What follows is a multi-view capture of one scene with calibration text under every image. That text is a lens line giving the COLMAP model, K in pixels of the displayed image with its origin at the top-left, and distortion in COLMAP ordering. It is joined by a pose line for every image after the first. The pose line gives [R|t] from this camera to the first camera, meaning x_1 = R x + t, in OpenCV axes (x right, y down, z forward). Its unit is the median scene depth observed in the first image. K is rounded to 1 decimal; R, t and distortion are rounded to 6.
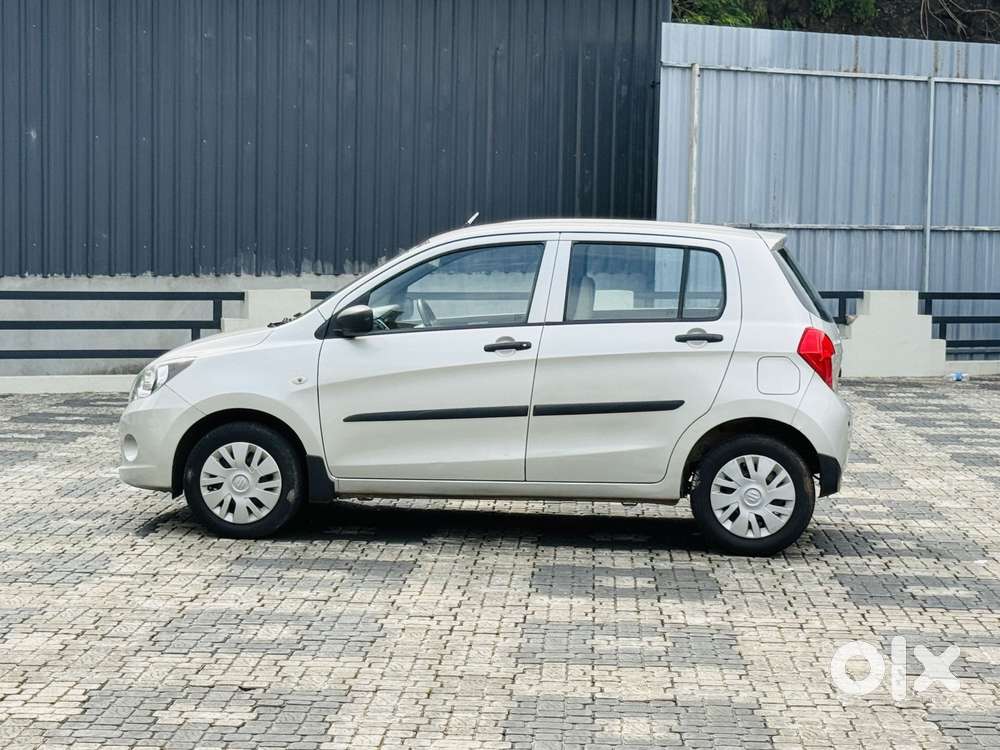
lens RADIAL K [[2167.3, 0, 500.0], [0, 2167.3, 375.0], [0, 0, 1]] dist [0.086656, 0.429516]
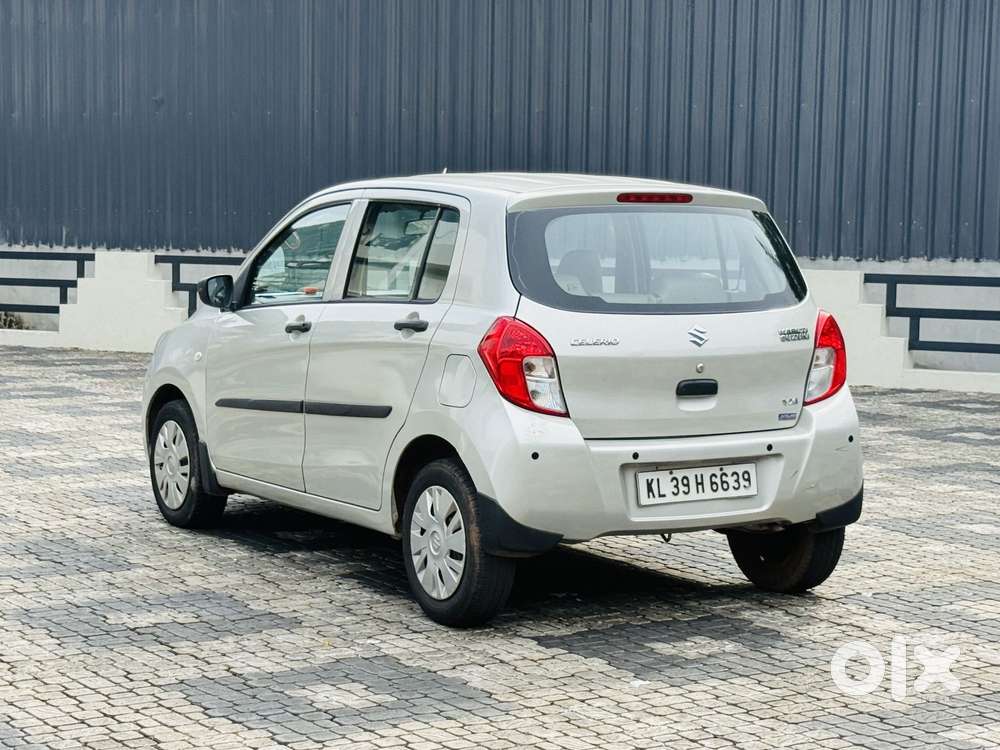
lens RADIAL K [[2167.3, 0, 500.0], [0, 2167.3, 375.0], [0, 0, 1]] dist [0.086656, 0.429516]
pose [[0.628212, 0.060987, -0.775648, 0.691669], [-0.060823, 0.997722, 0.029186, -0.023691], [0.775661, 0.028842, 0.630490, 0.540482]]
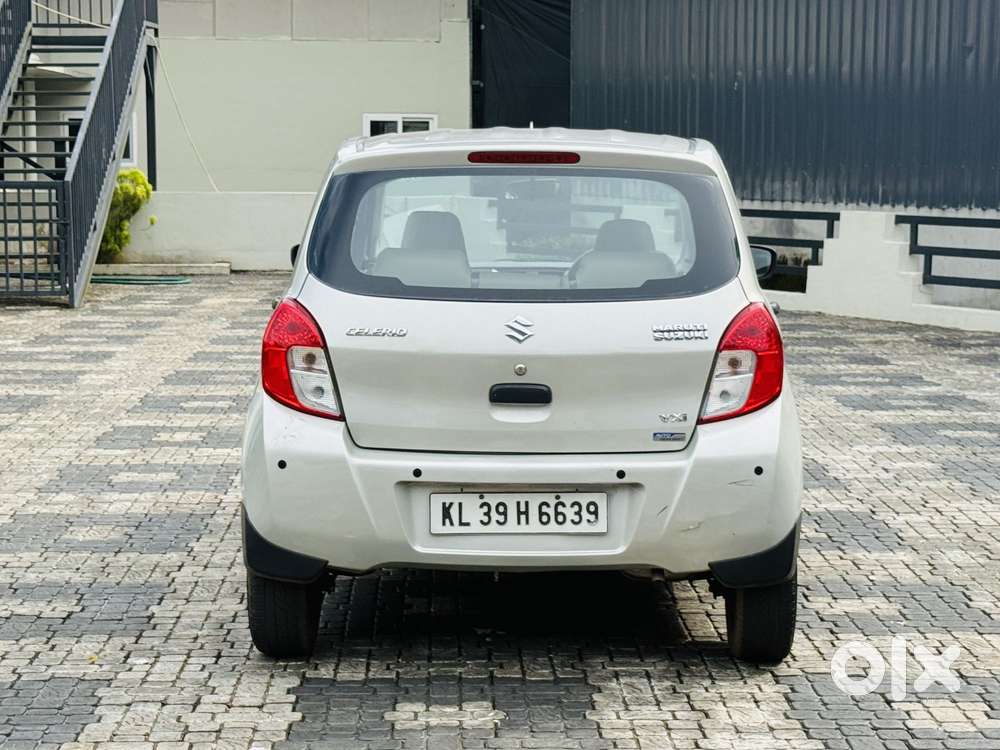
lens RADIAL K [[2167.3, 0, 500.0], [0, 2167.3, 375.0], [0, 0, 1]] dist [0.086656, 0.429516]
pose [[0.124678, 0.097715, -0.987374, 0.738265], [-0.075352, 0.993197, 0.088777, -0.053889], [0.989332, 0.063332, 0.131193, 0.907465]]
